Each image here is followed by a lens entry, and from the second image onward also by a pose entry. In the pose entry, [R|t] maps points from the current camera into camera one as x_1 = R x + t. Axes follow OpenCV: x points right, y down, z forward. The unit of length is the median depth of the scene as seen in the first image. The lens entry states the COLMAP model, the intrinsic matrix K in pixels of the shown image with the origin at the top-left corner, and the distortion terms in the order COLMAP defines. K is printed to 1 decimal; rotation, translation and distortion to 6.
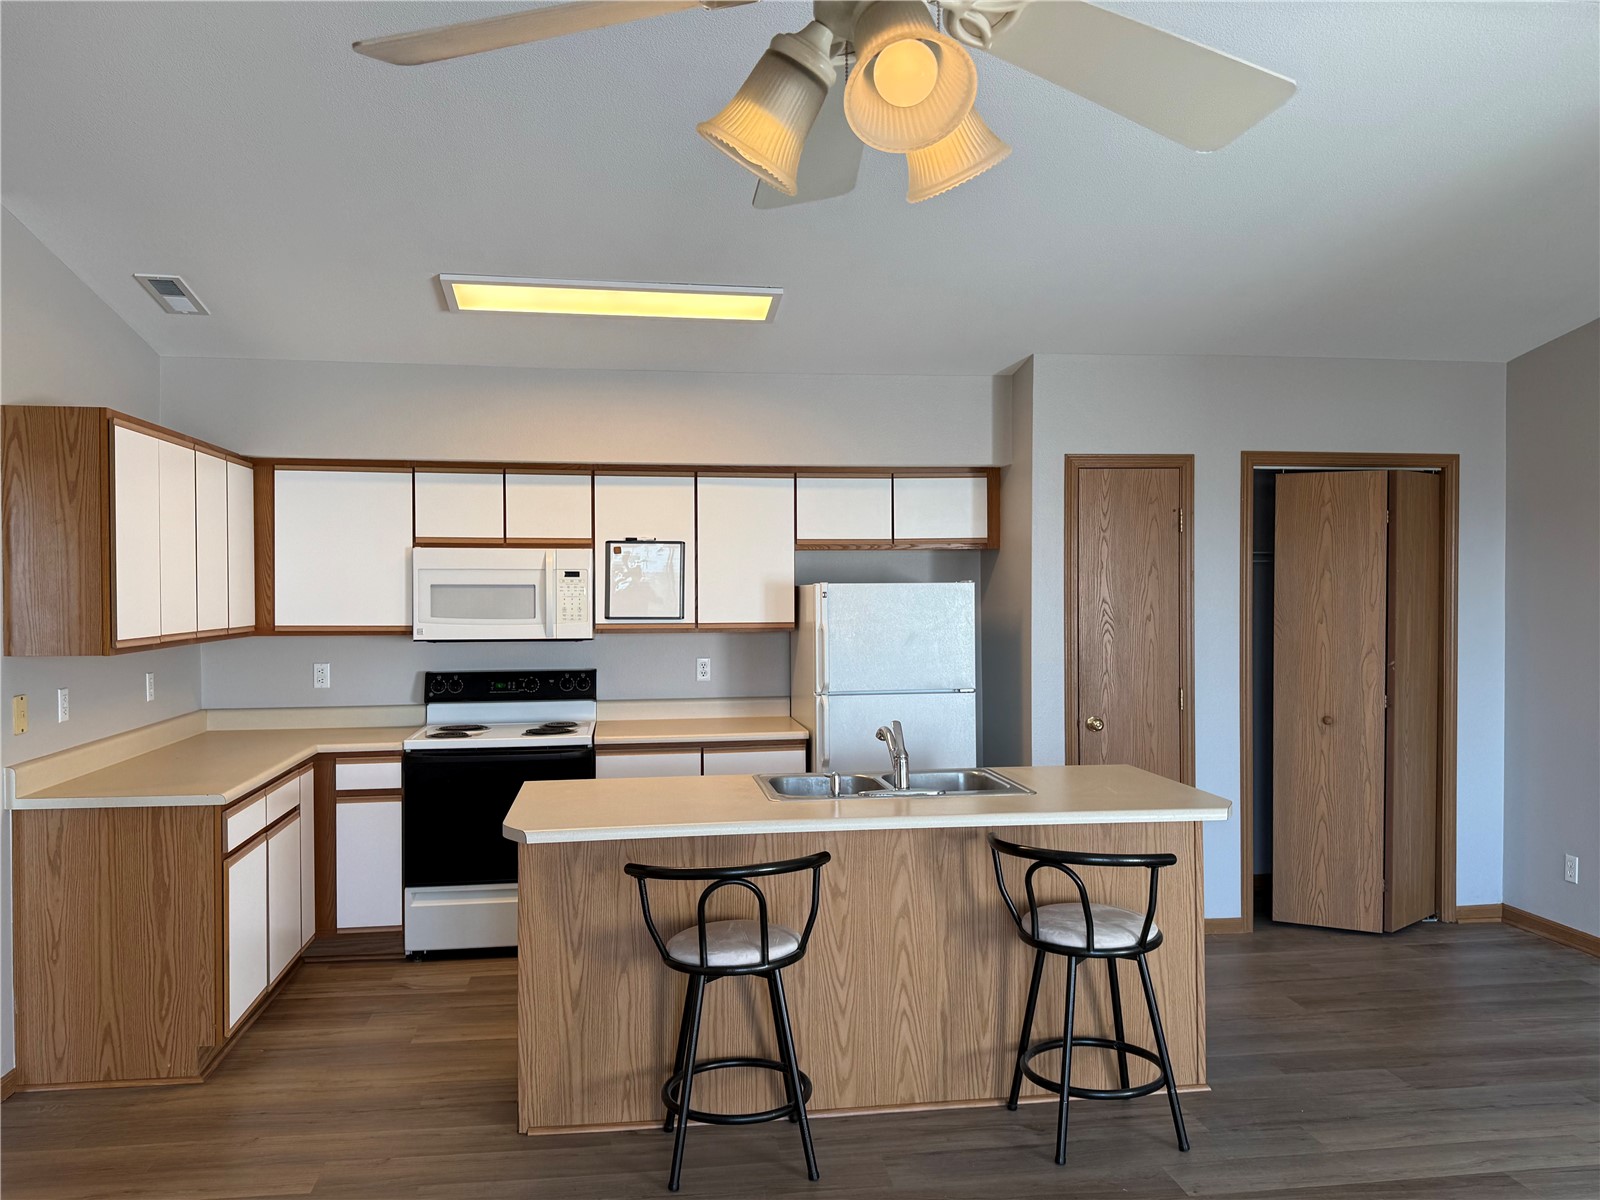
lens RADIAL K [[1253.5, 0, 800.0], [0, 1253.5, 600.0], [0, 0, 1]] dist [0.078434, -0.103250]
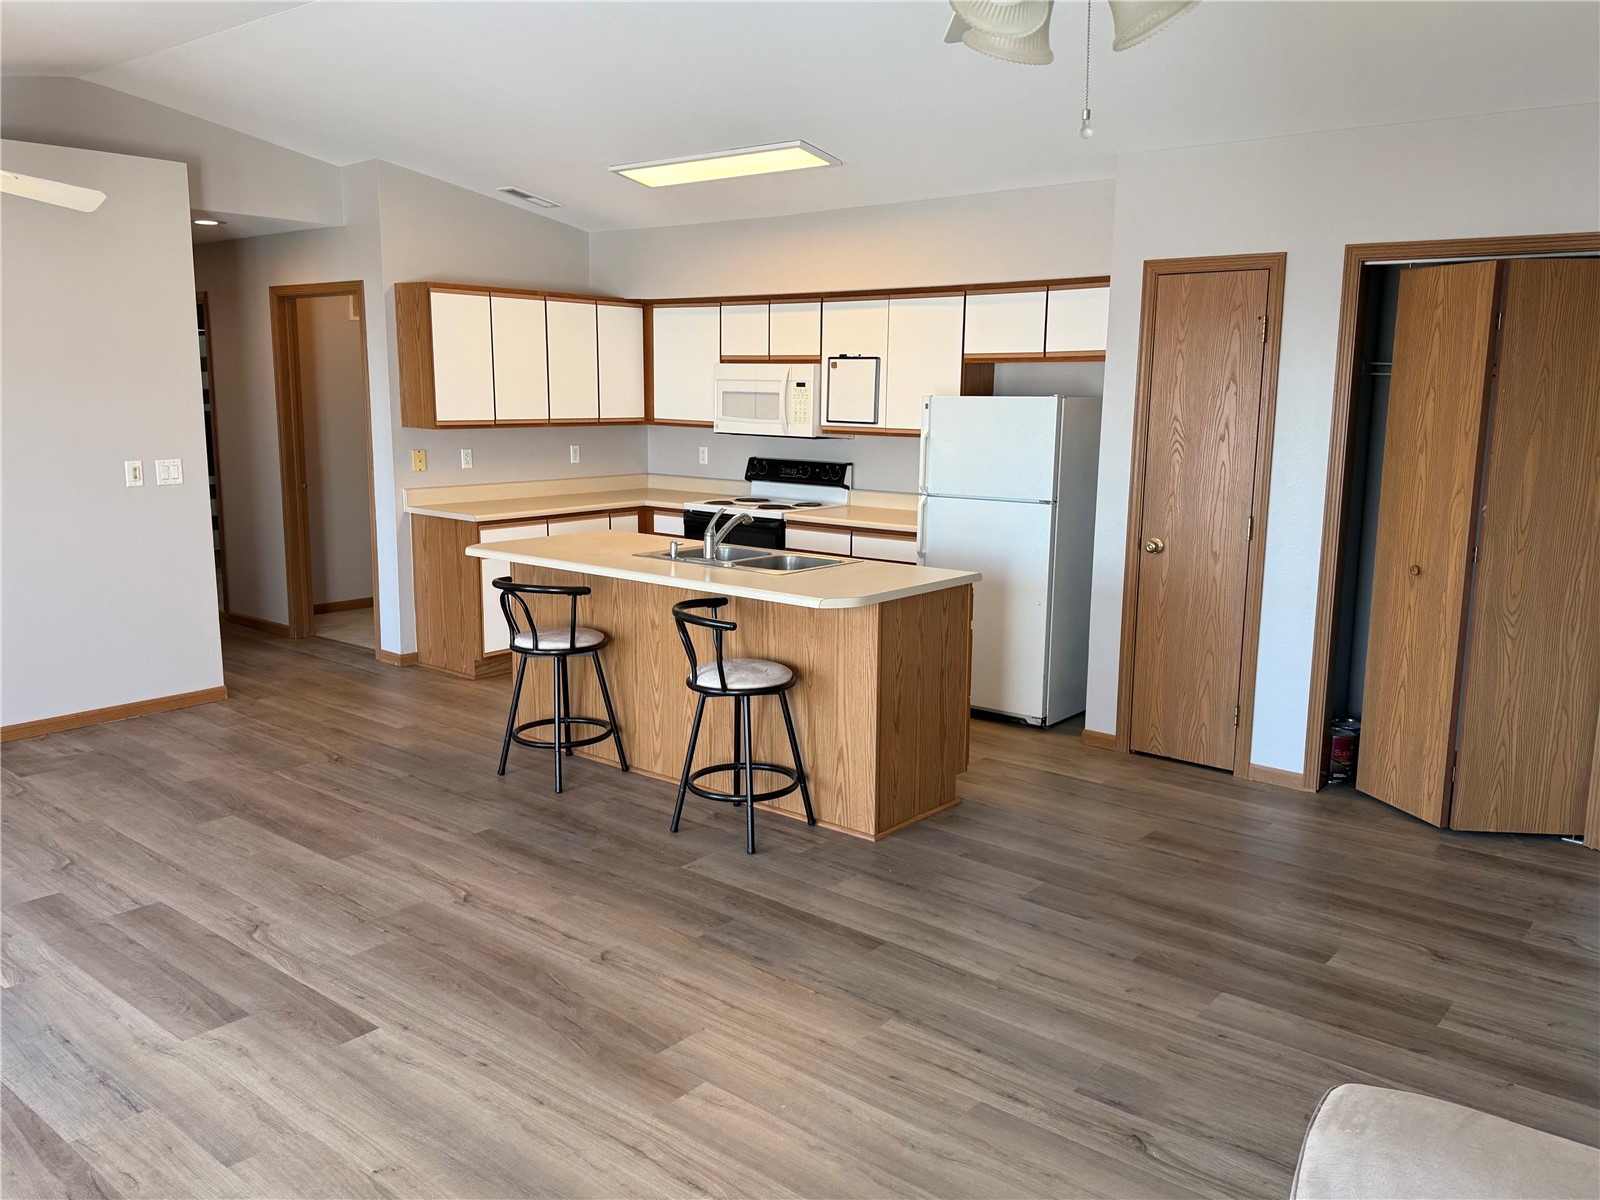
lens RADIAL K [[1249.2, 0, 789.5], [0, 1249.2, 598.0], [0, 0, 1]] dist [0.132017, -0.237640]
pose [[0.665718, 0.136775, -0.733561, 0.772767], [-0.020240, 0.986006, 0.165476, -0.017547], [0.745929, -0.095312, 0.659170, 0.143329]]
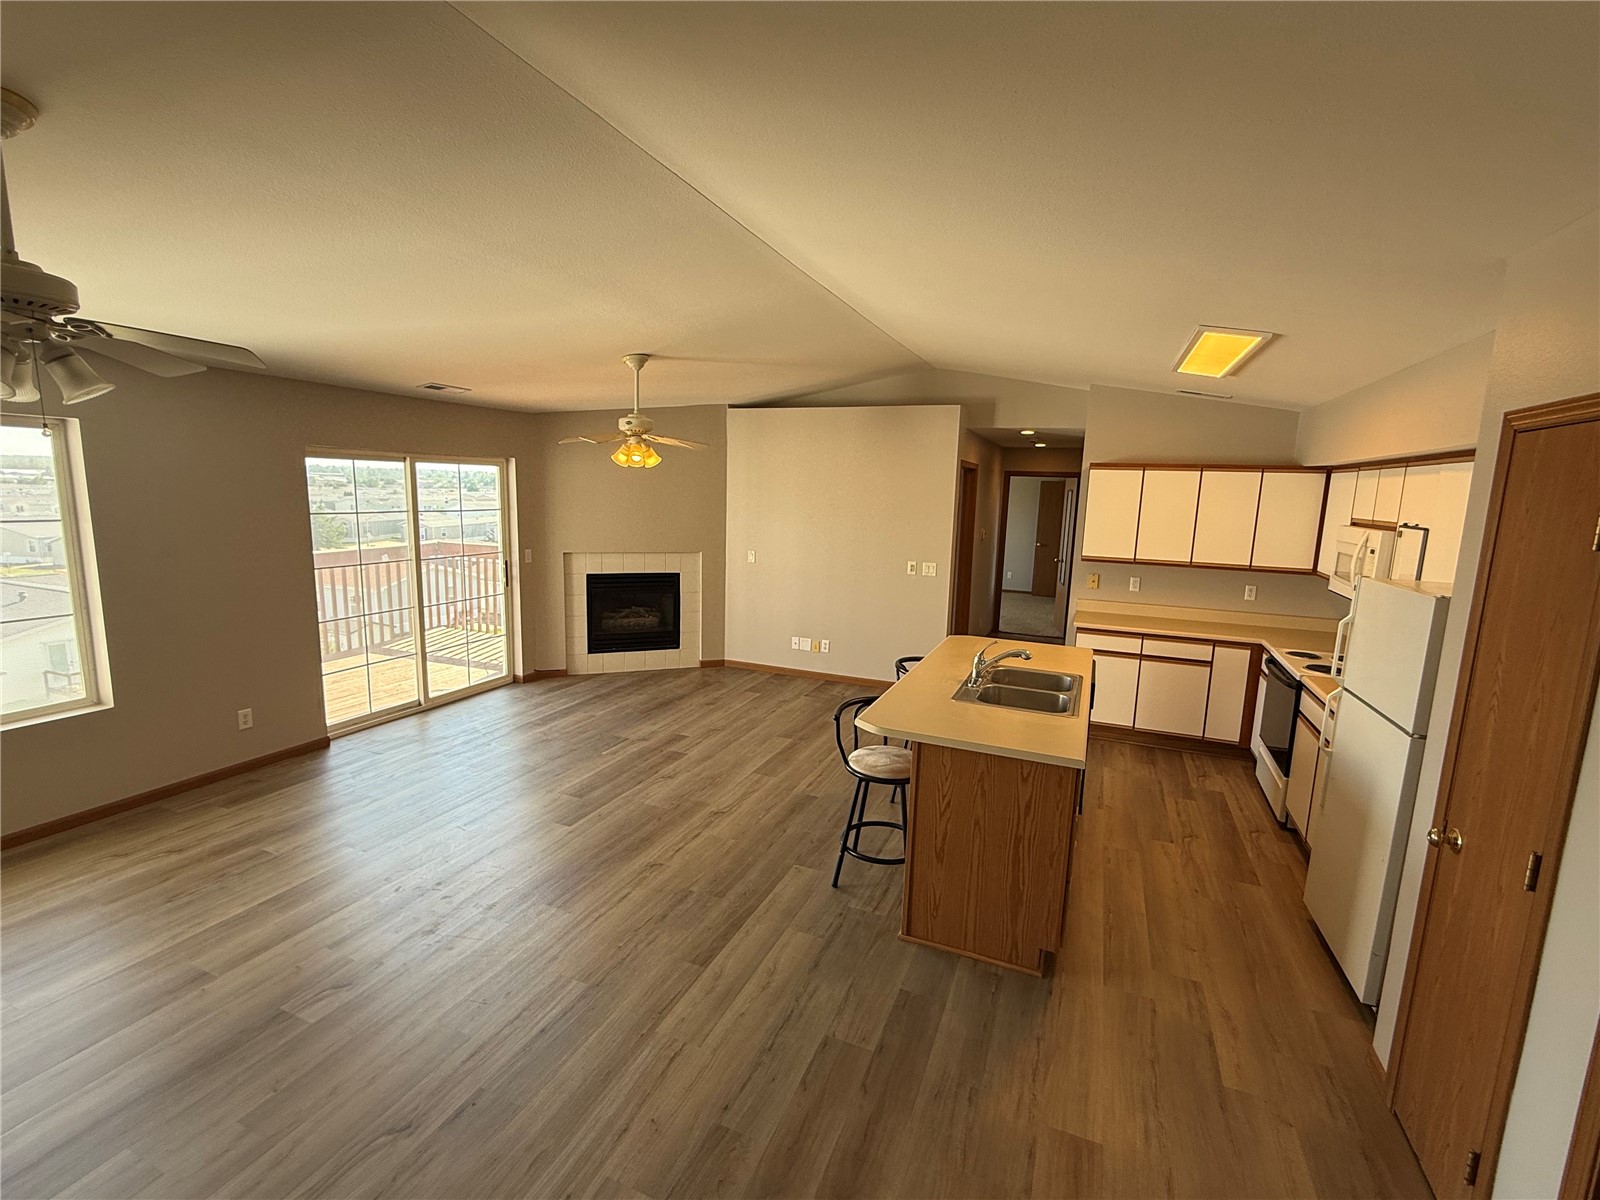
lens RADIAL K [[717.5, 0, 800.0], [0, 717.5, 600.0], [0, 0, 1]] dist [-0.000700, 0.000319]
pose [[-0.513749, 0.123376, -0.849023, 0.703277], [-0.038591, 0.985281, 0.166528, -0.069835], [0.857072, 0.118318, -0.501426, 0.891826]]
